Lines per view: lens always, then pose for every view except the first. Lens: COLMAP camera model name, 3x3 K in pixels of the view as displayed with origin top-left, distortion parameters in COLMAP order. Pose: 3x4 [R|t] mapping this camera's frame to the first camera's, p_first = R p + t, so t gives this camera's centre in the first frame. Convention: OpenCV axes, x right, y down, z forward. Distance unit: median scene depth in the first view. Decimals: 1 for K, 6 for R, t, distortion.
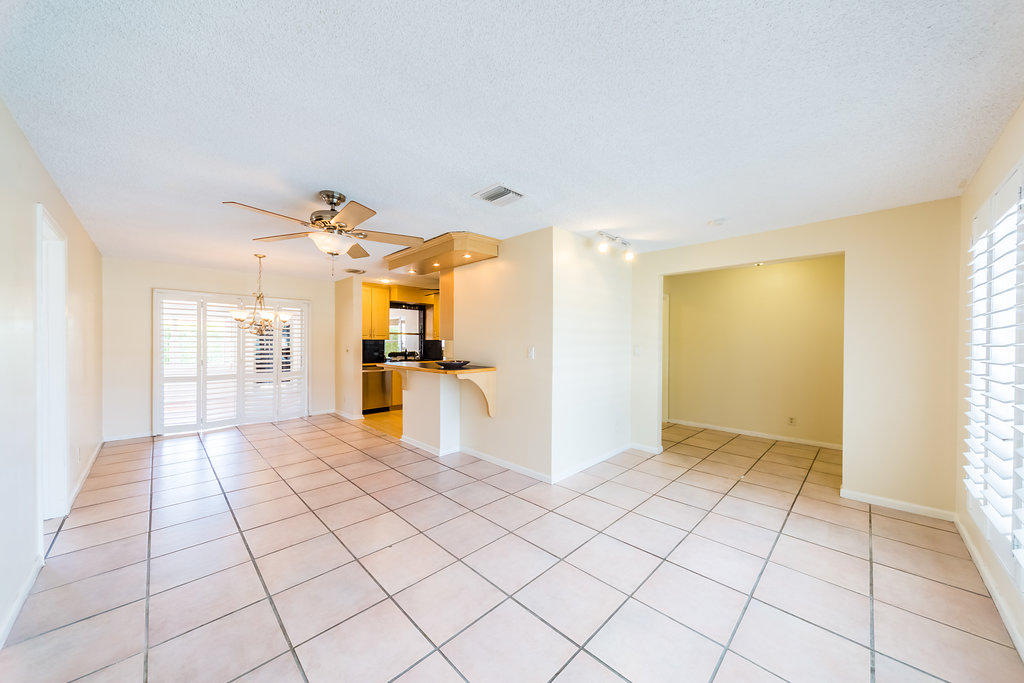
lens RADIAL K [[354.1, 0, 516.8], [0, 354.1, 340.3], [0, 0, 1]] dist [-0.000416, 0.000022]
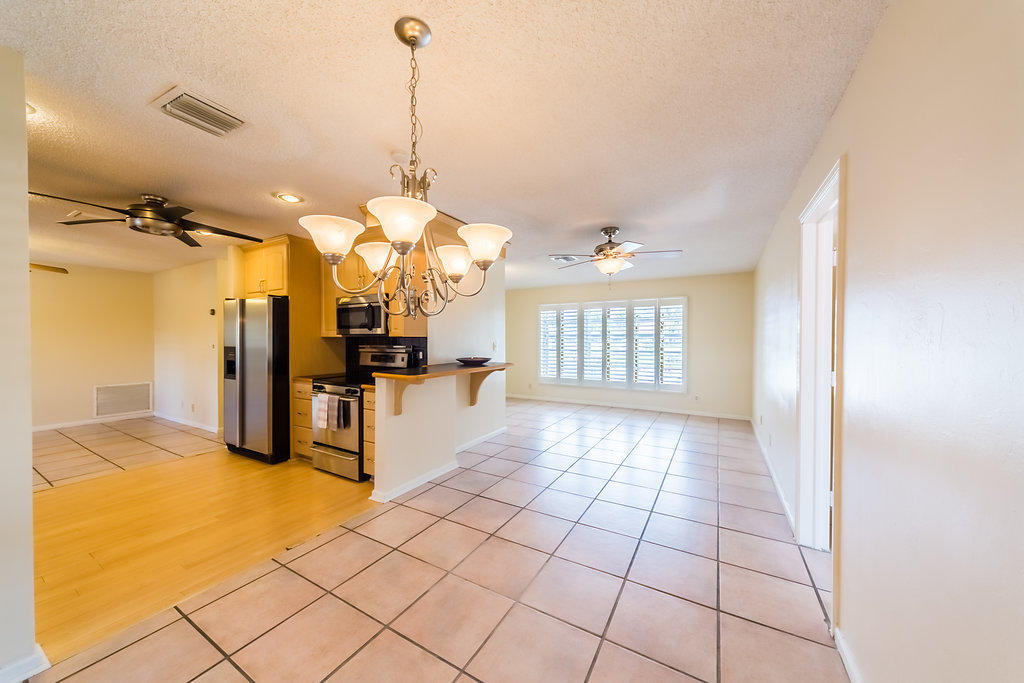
lens RADIAL K [[354.1, 0, 517.3], [0, 354.1, 343.7], [0, 0, 1]] dist [-0.000416, 0.000022]
pose [[-0.255716, -0.016393, 0.966613, -0.646746], [-0.004143, 0.999866, 0.015861, 0.001156], [-0.966743, 0.000051, -0.255749, 0.630772]]
